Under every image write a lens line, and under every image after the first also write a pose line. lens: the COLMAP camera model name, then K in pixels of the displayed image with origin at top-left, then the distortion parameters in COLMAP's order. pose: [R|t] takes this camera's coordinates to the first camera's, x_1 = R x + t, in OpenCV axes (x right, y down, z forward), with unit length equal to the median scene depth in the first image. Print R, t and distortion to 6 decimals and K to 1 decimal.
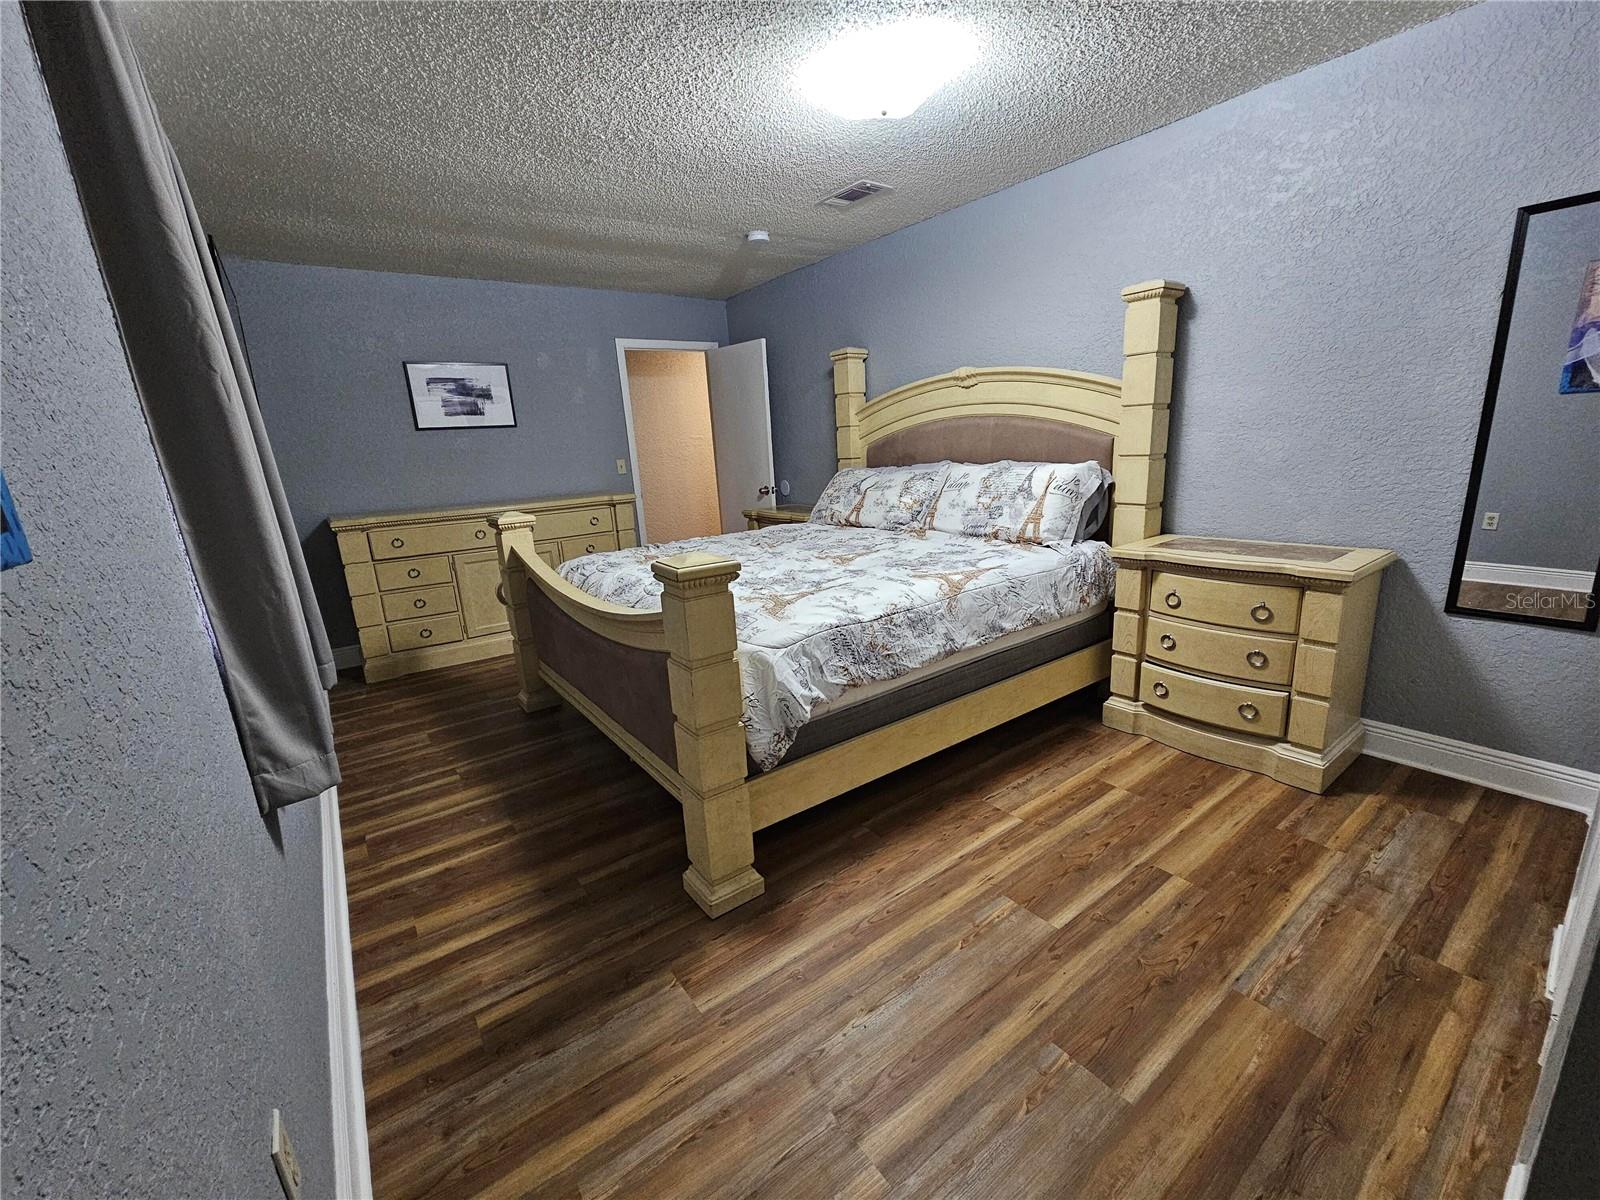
lens RADIAL K [[640.4, 0, 809.6], [0, 640.4, 595.5], [0, 0, 1]] dist [-0.001277, -0.000148]
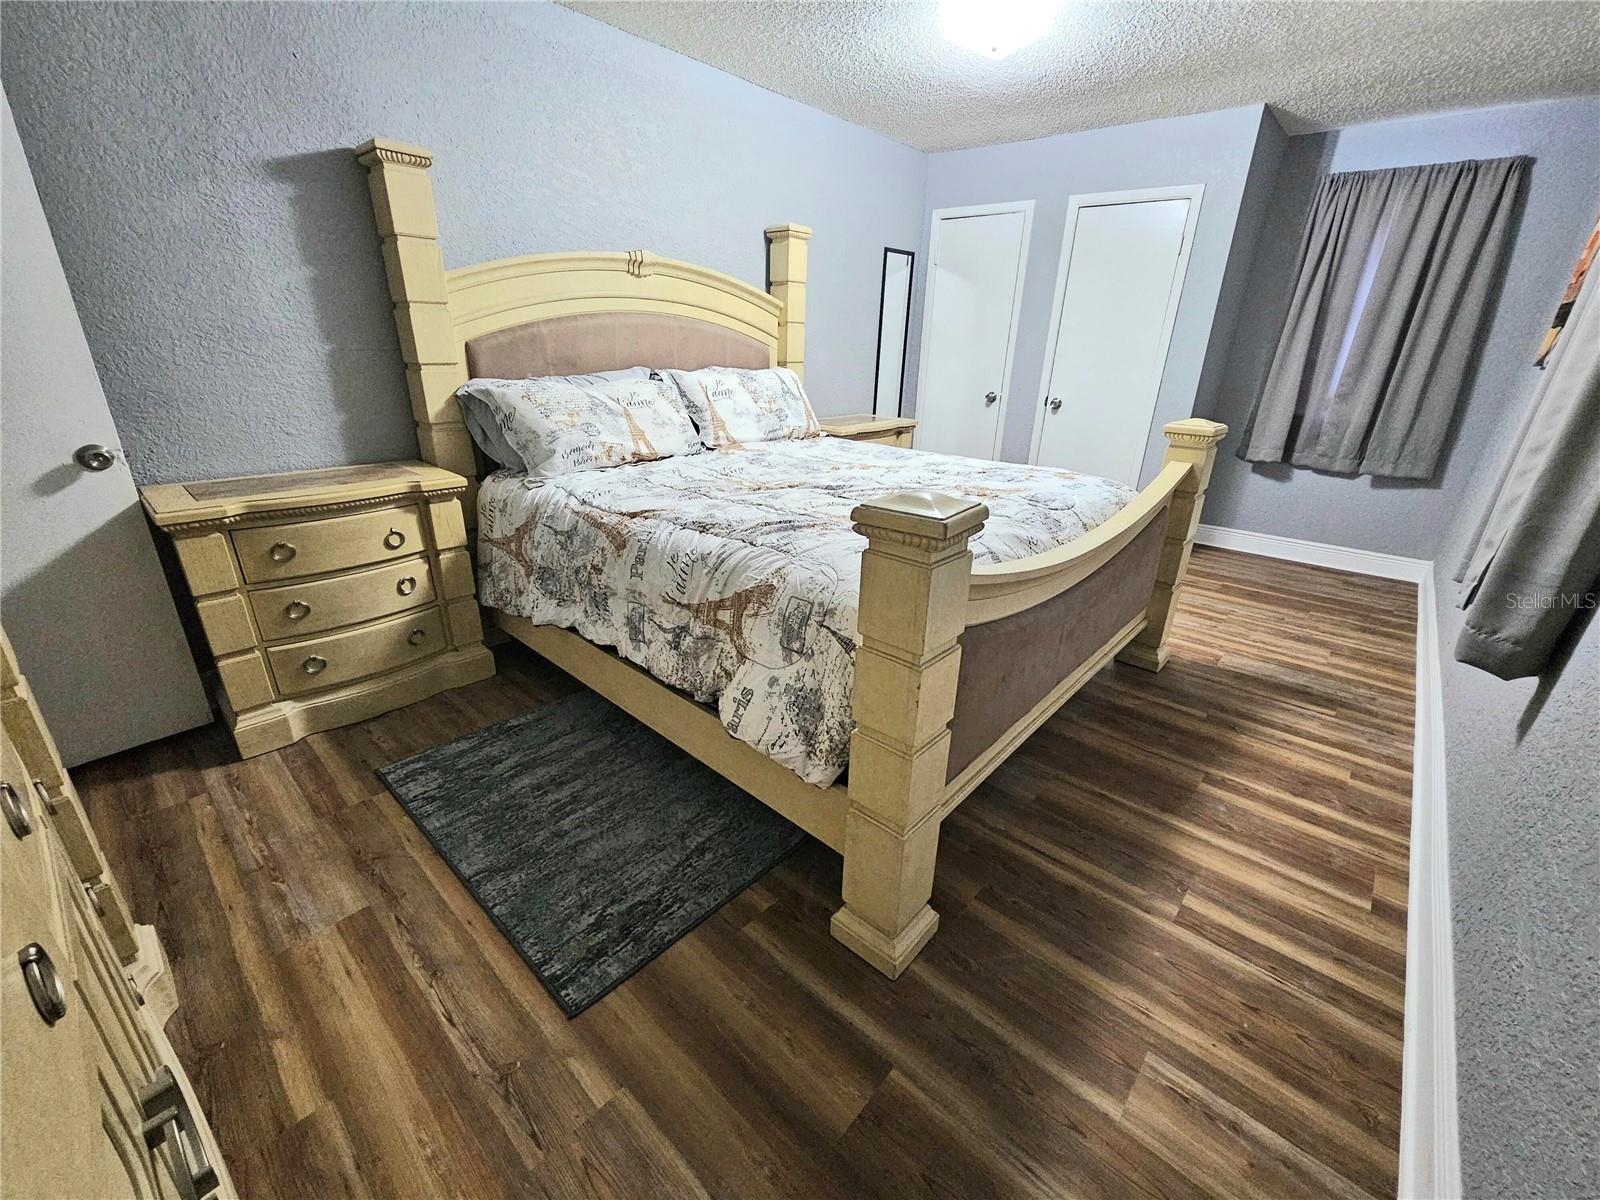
lens RADIAL K [[640.4, 0, 809.6], [0, 640.4, 595.5], [0, 0, 1]] dist [-0.001277, -0.000148]
pose [[-0.175600, -0.313631, 0.933167, -1.214530], [0.220805, 0.911198, 0.347798, -0.320863], [-0.959380, 0.267121, -0.090755, 1.674648]]
